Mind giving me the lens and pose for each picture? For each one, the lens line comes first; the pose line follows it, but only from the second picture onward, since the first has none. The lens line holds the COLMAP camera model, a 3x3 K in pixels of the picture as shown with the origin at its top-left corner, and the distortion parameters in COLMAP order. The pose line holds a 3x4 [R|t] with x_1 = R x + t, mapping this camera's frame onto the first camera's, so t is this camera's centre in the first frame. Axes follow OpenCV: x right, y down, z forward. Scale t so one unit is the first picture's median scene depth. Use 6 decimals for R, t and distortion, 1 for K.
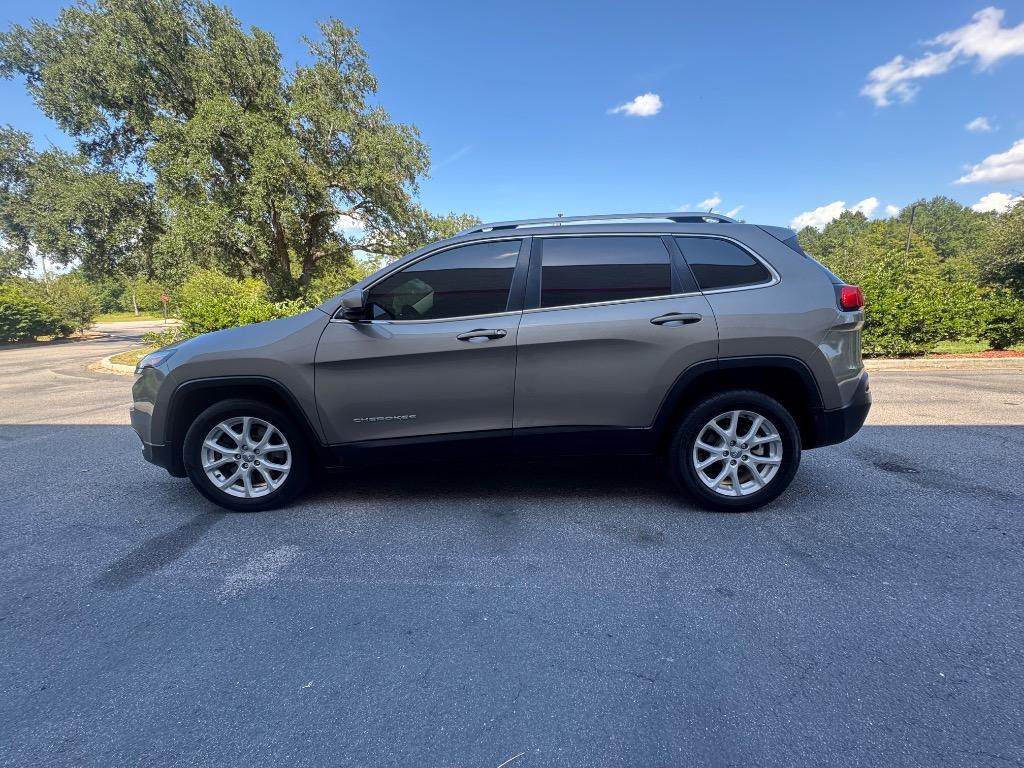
lens RADIAL K [[409.8, 0, 511.8], [0, 409.8, 384.0], [0, 0, 1]] dist [-0.004307, -0.000112]
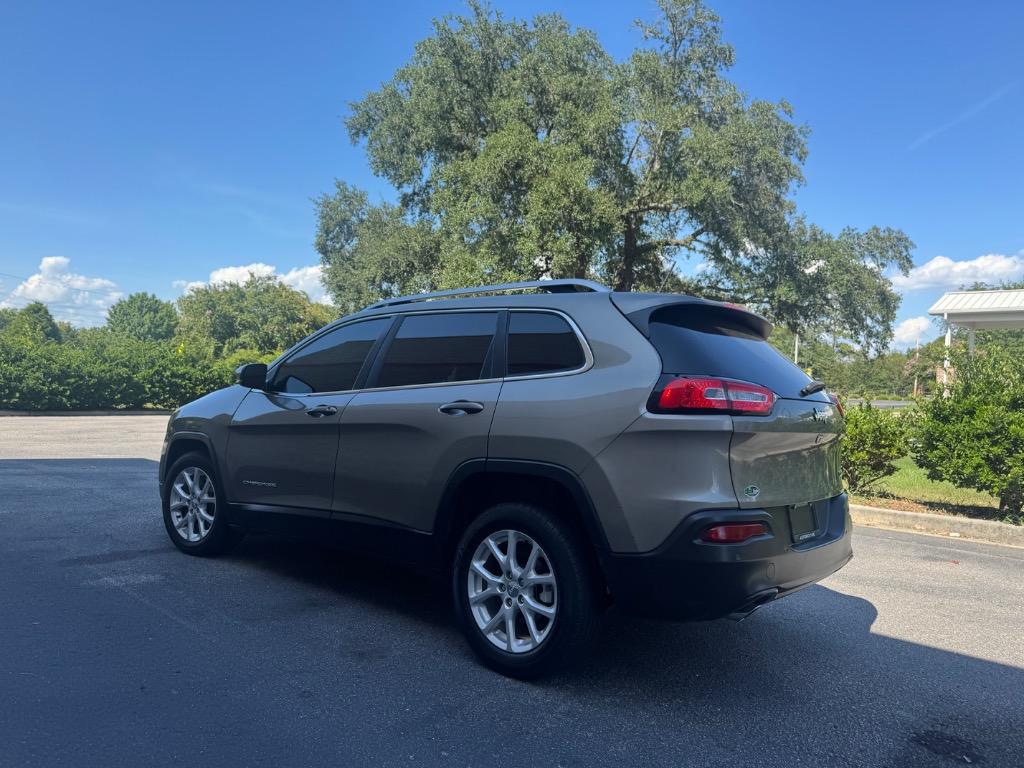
lens RADIAL K [[720.4, 0, 514.7], [0, 720.4, 386.7], [0, 0, 1]] dist [0.047998, -0.062737]
pose [[0.778492, 0.044345, -0.626086, 0.190851], [-0.158242, 0.979146, -0.127410, -0.003708], [0.607379, 0.198261, 0.769274, -0.012085]]
